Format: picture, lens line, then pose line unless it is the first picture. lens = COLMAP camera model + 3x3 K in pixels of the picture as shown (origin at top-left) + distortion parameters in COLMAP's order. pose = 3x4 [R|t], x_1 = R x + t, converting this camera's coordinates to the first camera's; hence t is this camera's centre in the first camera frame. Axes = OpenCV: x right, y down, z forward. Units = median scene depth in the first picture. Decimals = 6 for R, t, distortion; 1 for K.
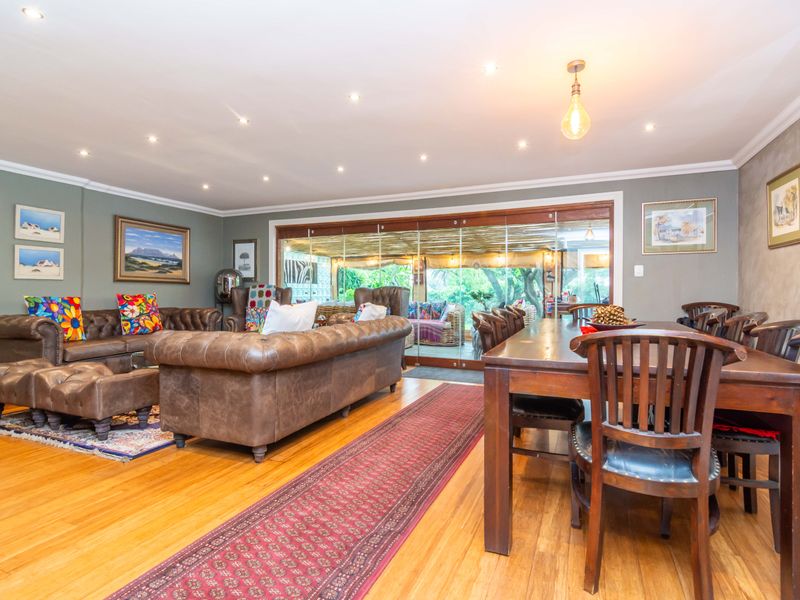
lens RADIAL K [[436.8, 0, 403.3], [0, 436.8, 293.6], [0, 0, 1]] dist [-0.002225, -0.000785]
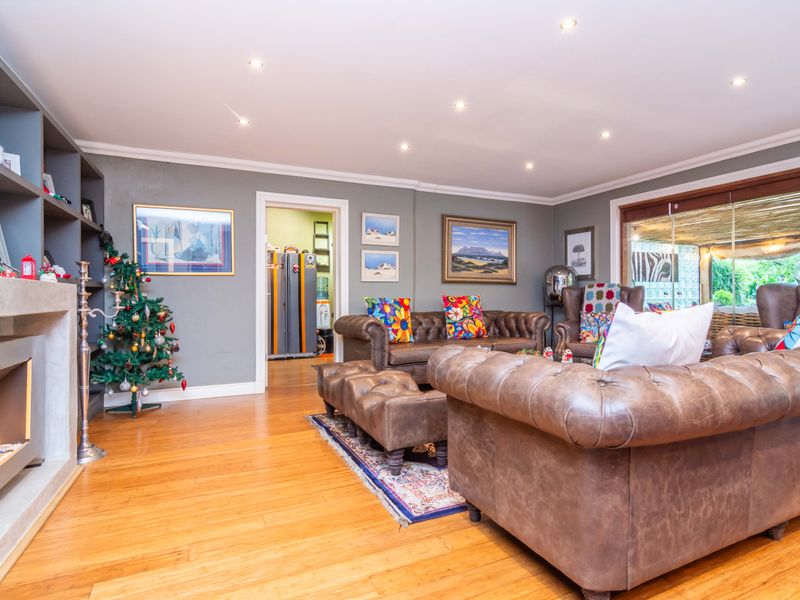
lens RADIAL K [[436.8, 0, 403.3], [0, 436.8, 293.6], [0, 0, 1]] dist [-0.002225, -0.000785]
pose [[0.738427, -0.006790, -0.674299, -0.075357], [0.002184, 0.999968, -0.007678, 0.004010], [0.674329, 0.004197, 0.738419, 0.237938]]
